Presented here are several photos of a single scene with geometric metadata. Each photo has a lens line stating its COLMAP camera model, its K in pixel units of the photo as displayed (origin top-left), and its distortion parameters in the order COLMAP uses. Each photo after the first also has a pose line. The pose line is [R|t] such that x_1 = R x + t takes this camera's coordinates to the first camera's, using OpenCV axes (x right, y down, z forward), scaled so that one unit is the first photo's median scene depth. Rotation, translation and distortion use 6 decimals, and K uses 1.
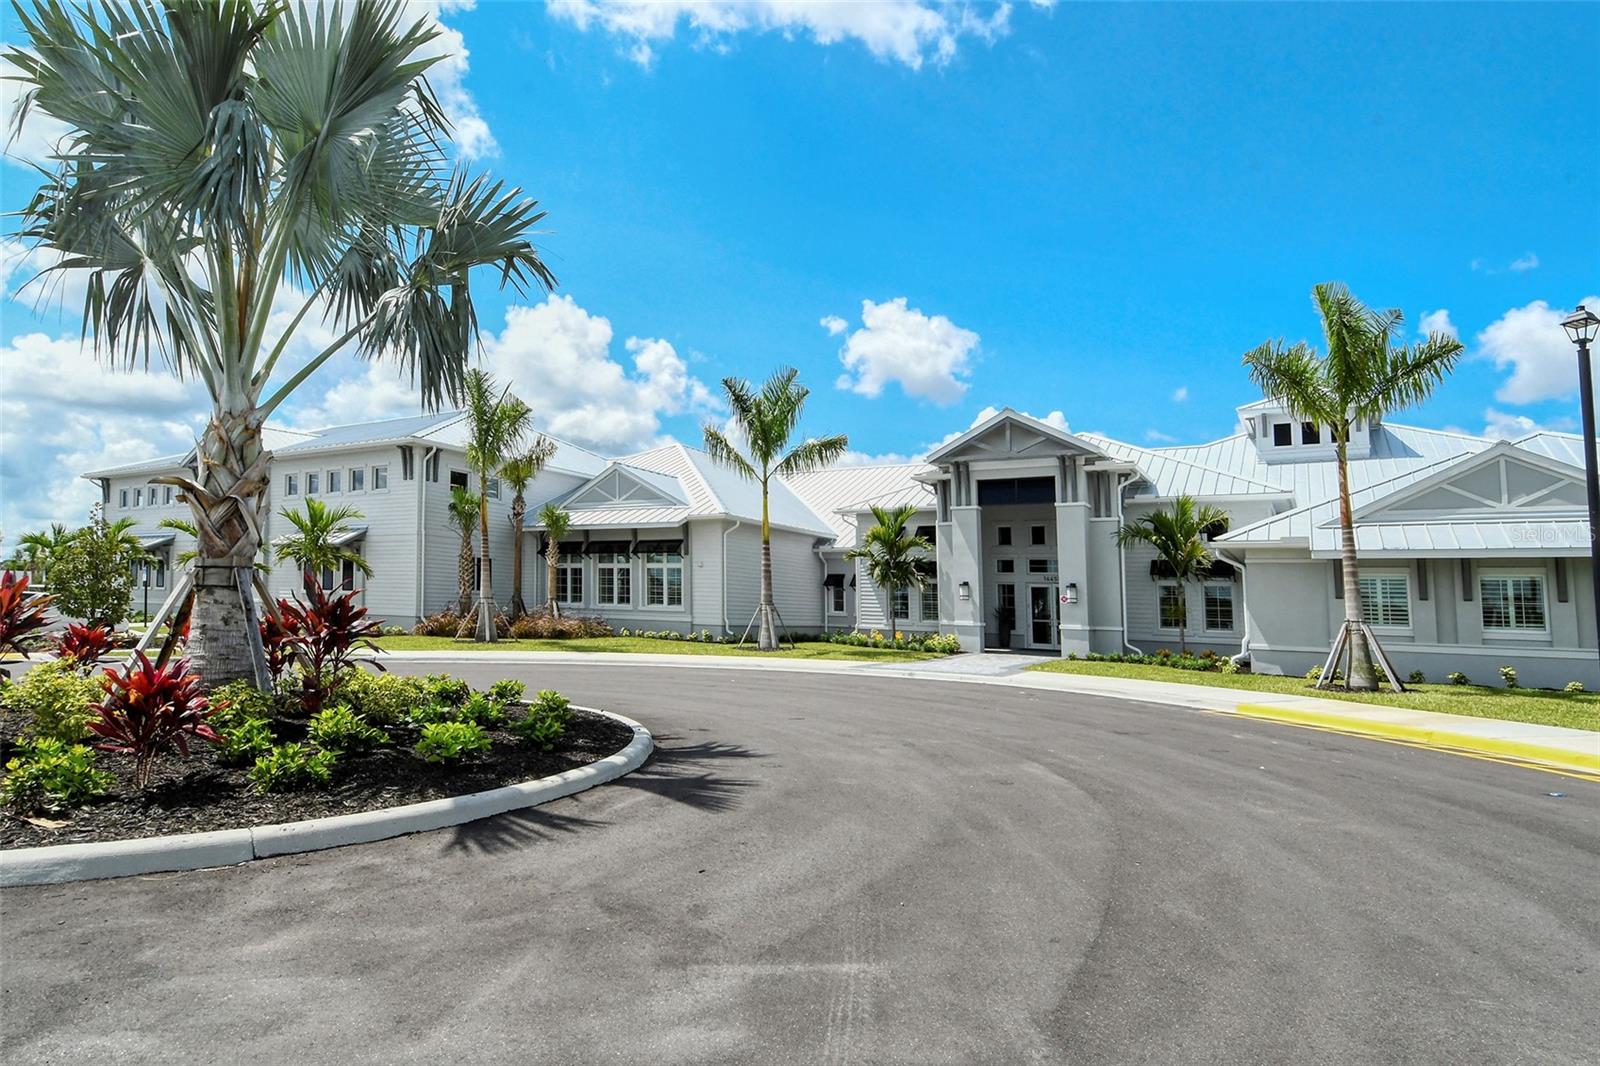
lens RADIAL K [[818.1, 0, 800.7], [0, 818.1, 476.8], [0, 0, 1]] dist [-0.005435, -0.000214]
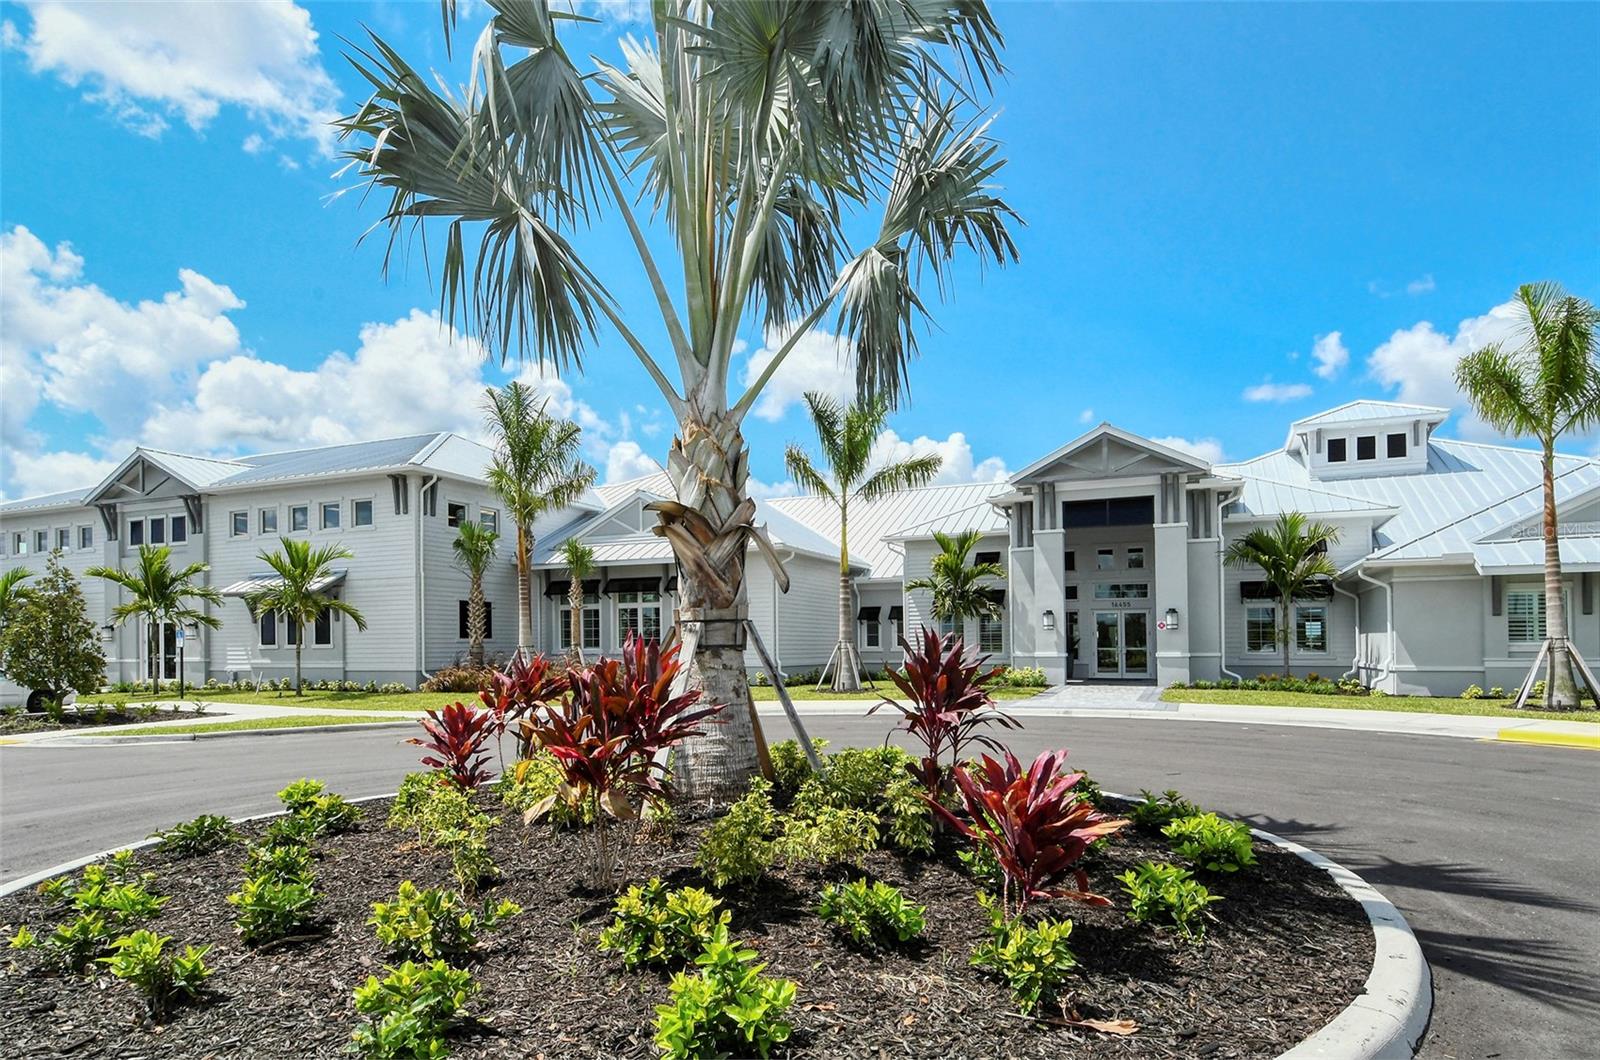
lens RADIAL K [[857.5, 0, 800.0], [0, 857.5, 530.0], [0, 0, 1]] dist [0.002101, -0.000192]
pose [[0.993495, -0.021516, 0.111827, -0.193310], [0.018305, 0.999392, 0.029665, 0.001832], [-0.112397, -0.027425, 0.993285, 0.058958]]
